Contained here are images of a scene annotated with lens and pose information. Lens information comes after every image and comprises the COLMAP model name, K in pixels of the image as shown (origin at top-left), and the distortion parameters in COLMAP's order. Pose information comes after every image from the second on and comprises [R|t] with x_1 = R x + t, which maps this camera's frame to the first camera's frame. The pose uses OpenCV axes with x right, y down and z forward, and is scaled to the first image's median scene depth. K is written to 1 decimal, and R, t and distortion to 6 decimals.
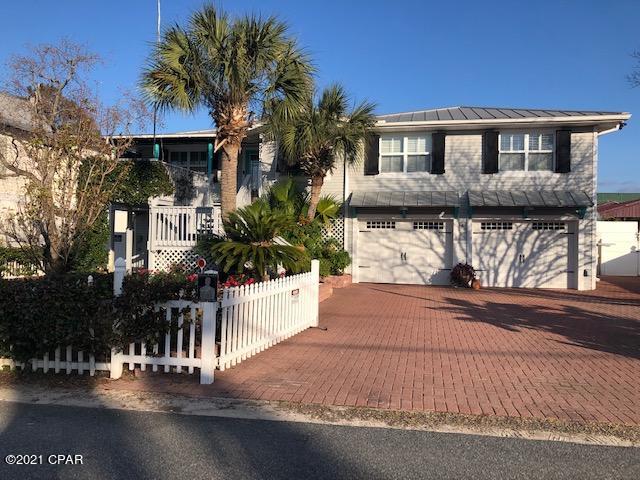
lens RADIAL K [[518.4, 0, 320.0], [0, 518.4, 240.0], [0, 0, 1]] dist [-0.008813, -0.005141]
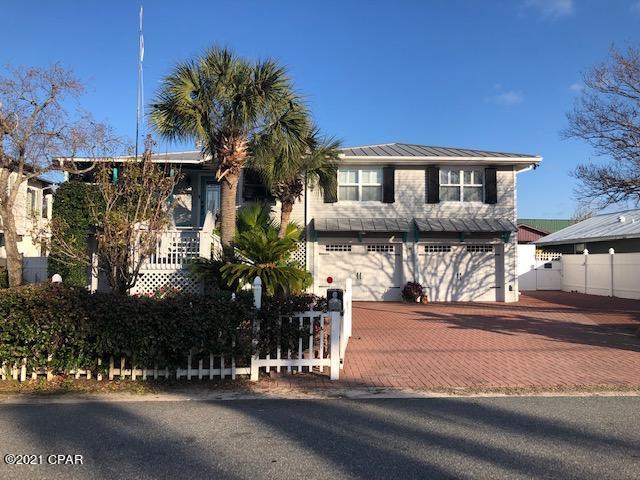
lens RADIAL K [[523.0, 0, 319.9], [0, 523.0, 228.0], [0, 0, 1]] dist [0.001840, -0.001268]
pose [[0.973619, 0.006919, 0.228076, -0.181552], [0.008517, 0.997742, -0.066622, 0.001434], [-0.228021, 0.066807, 0.971361, -0.070420]]
